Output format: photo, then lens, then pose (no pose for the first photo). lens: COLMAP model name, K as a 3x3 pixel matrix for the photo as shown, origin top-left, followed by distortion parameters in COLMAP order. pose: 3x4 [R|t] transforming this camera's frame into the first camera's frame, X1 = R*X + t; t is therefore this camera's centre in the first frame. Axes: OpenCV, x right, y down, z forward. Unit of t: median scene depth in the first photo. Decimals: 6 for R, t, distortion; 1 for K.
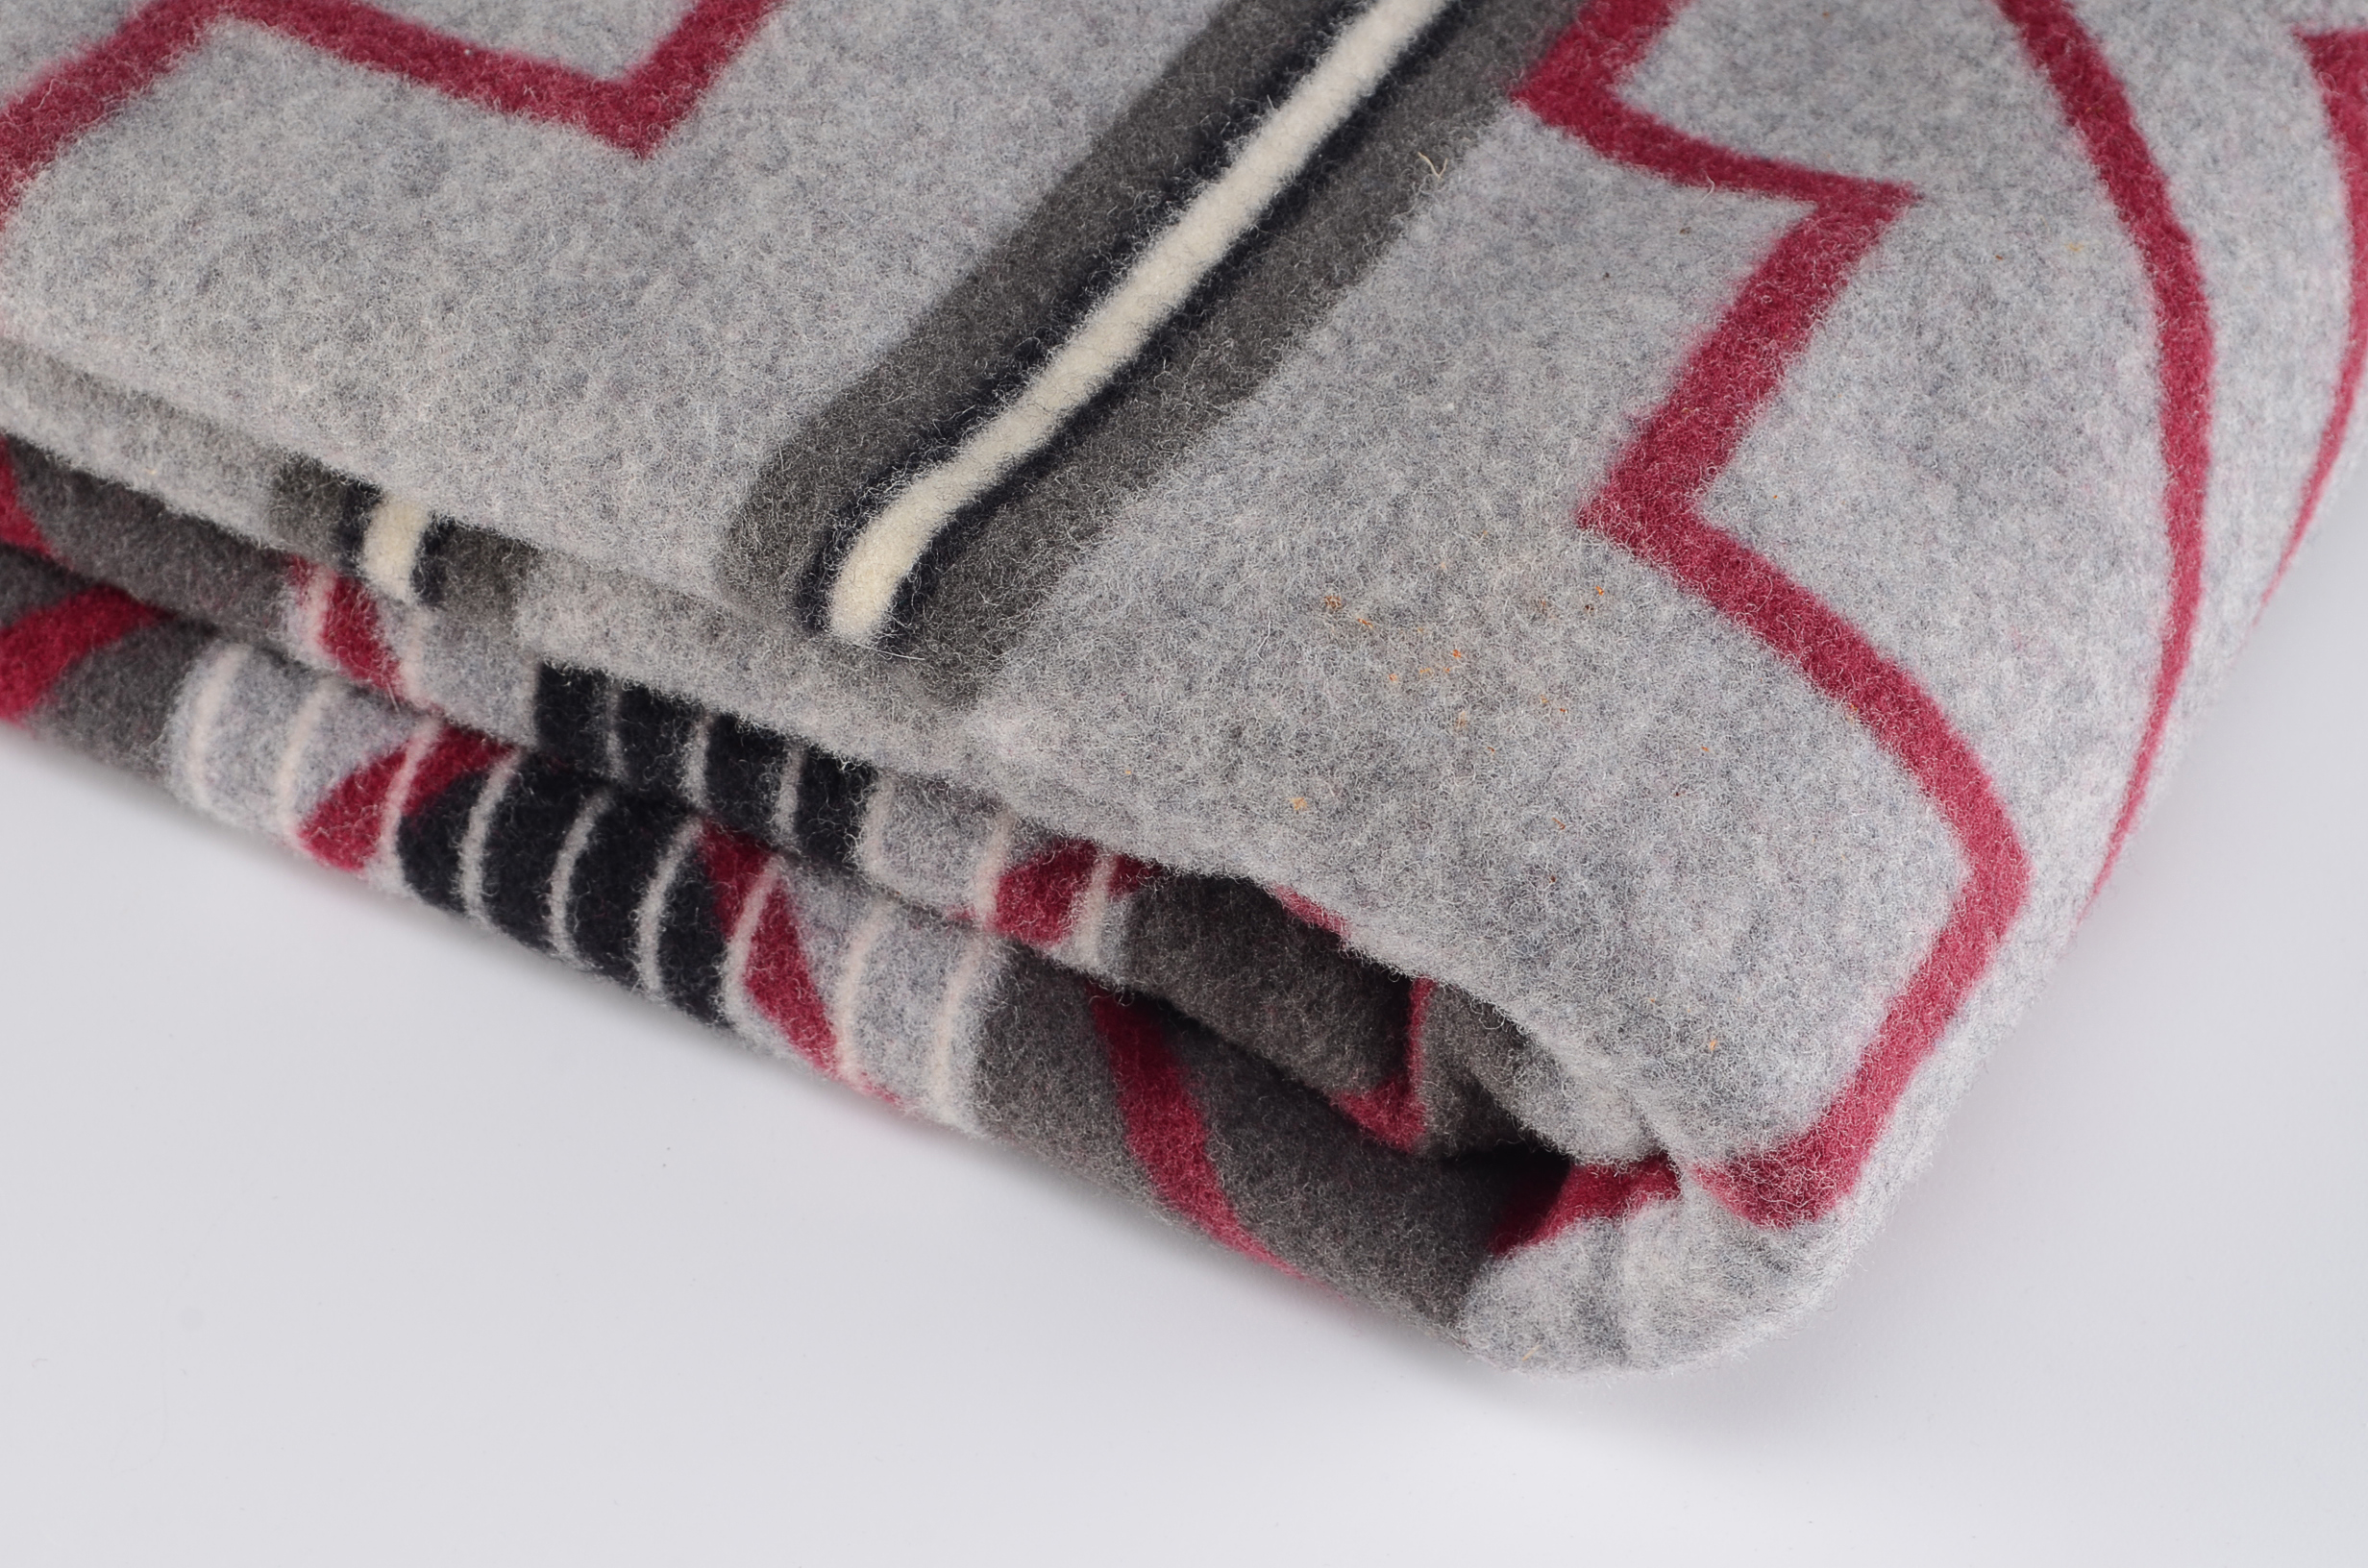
lens RADIAL K [[4489.9, 0, 1184.0], [0, 4489.9, 784.0], [0, 0, 1]] dist [0.043269, -0.156760]
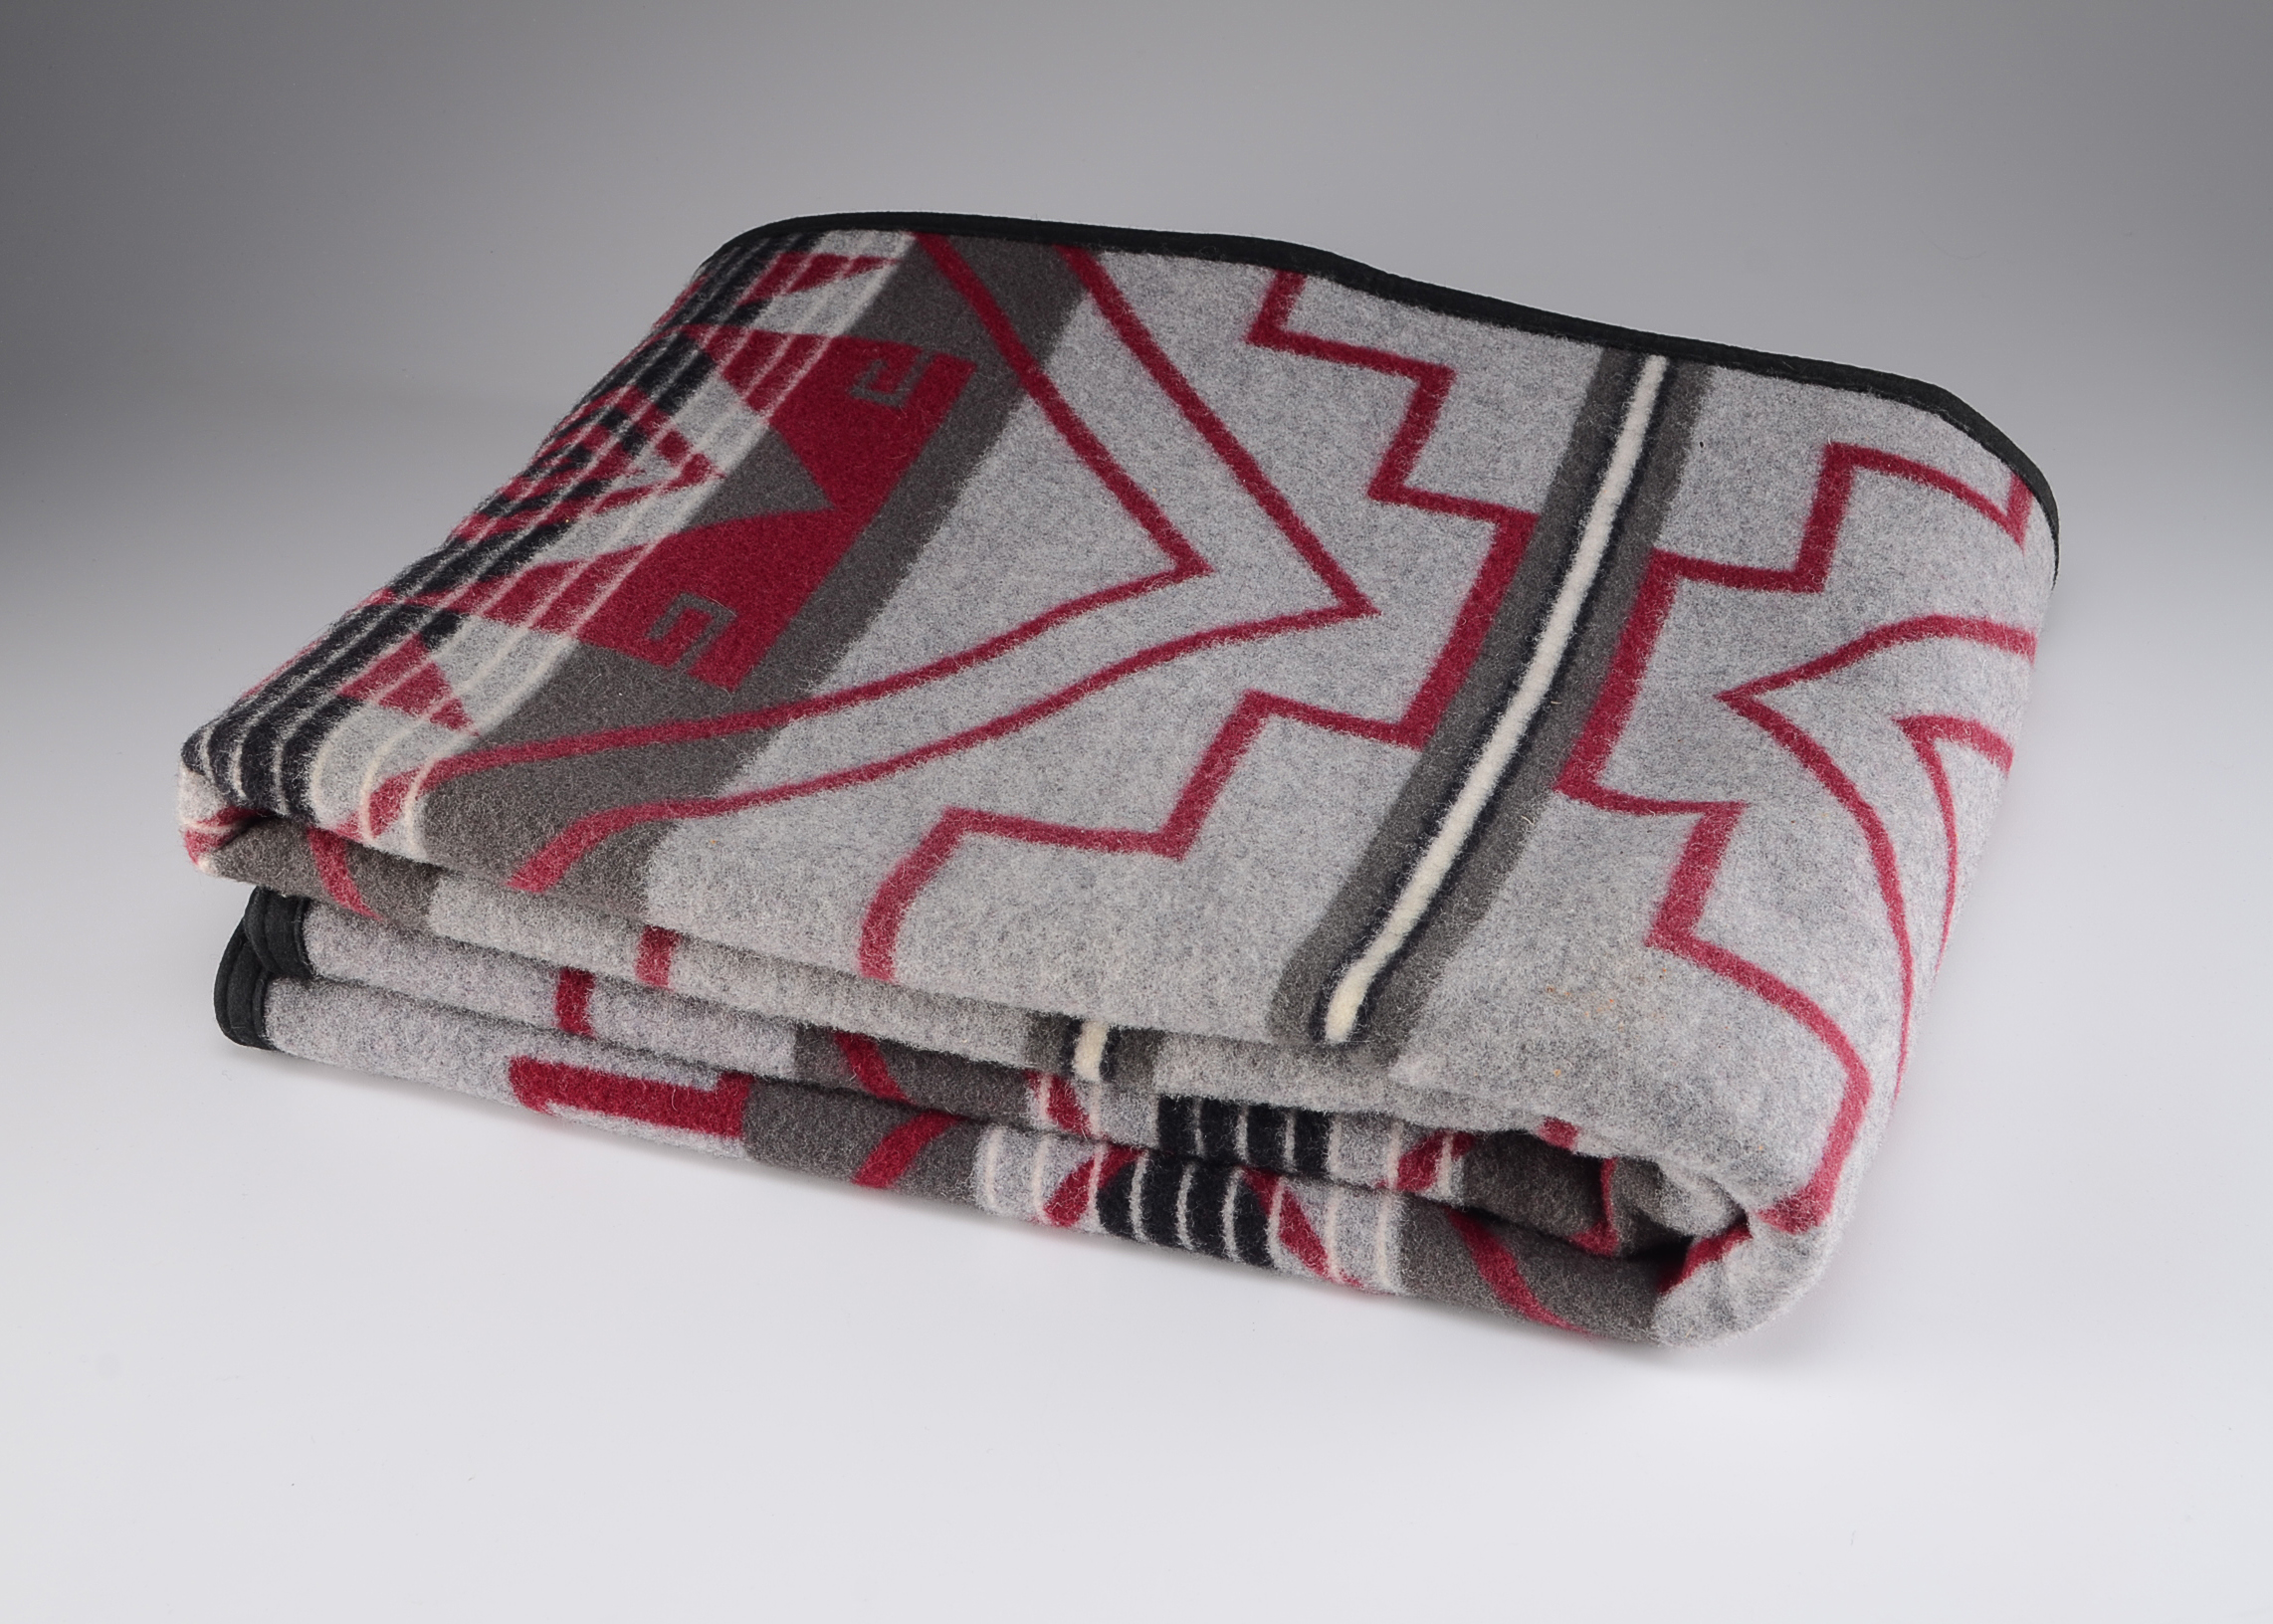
lens RADIAL K [[3184.0, 0, 1136.5], [0, 3184.0, 812.0], [0, 0, 1]] dist [-0.005372, -0.020028]
pose [[0.988230, -0.136313, 0.069421, -0.248301], [0.149015, 0.960388, -0.235477, 0.201121], [-0.034573, 0.243050, 0.969397, -0.509278]]
